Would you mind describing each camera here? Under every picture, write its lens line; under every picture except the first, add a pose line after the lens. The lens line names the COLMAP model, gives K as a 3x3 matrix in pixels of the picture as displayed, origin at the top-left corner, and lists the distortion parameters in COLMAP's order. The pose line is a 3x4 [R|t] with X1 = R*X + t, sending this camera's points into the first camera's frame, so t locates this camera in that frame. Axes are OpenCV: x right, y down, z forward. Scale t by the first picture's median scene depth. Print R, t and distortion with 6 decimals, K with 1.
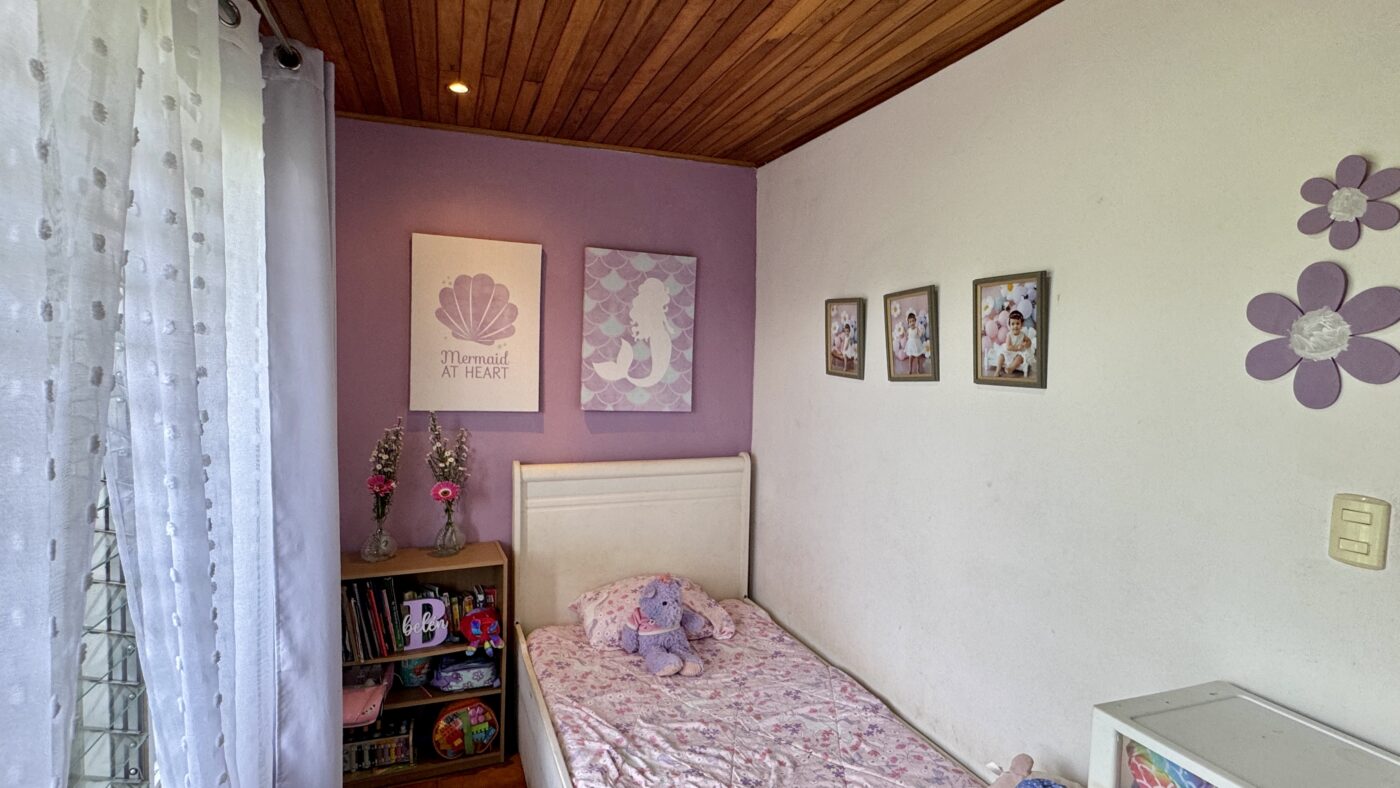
lens RADIAL K [[689.7, 0, 698.2], [0, 689.7, 391.6], [0, 0, 1]] dist [-0.003796, 0.000156]
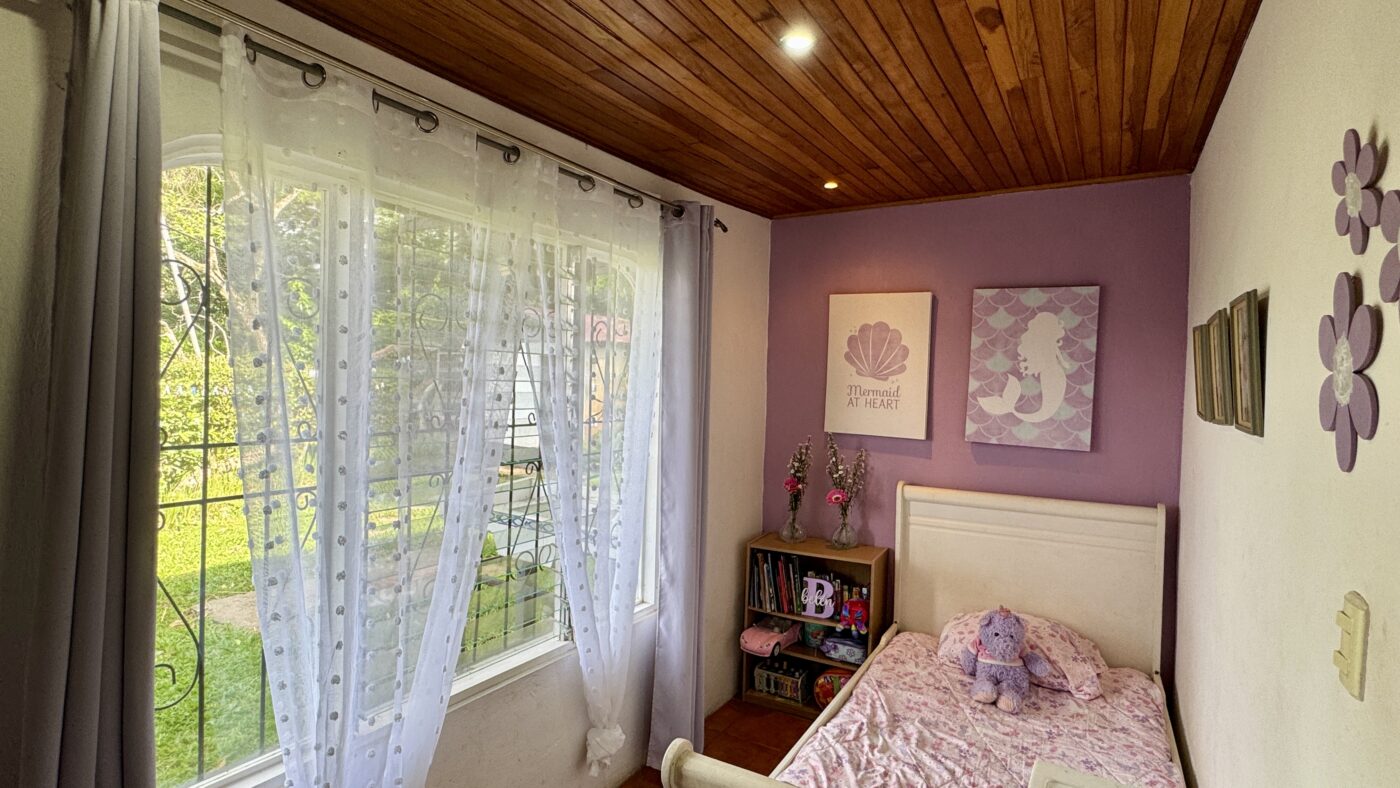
lens RADIAL K [[689.7, 0, 698.6], [0, 689.7, 388.1], [0, 0, 1]] dist [-0.003796, 0.000156]
pose [[0.630303, 0.005690, -0.776328, 0.444410], [-0.046314, 0.998468, -0.030284, -0.004008], [0.774966, 0.055043, 0.629601, 0.001057]]
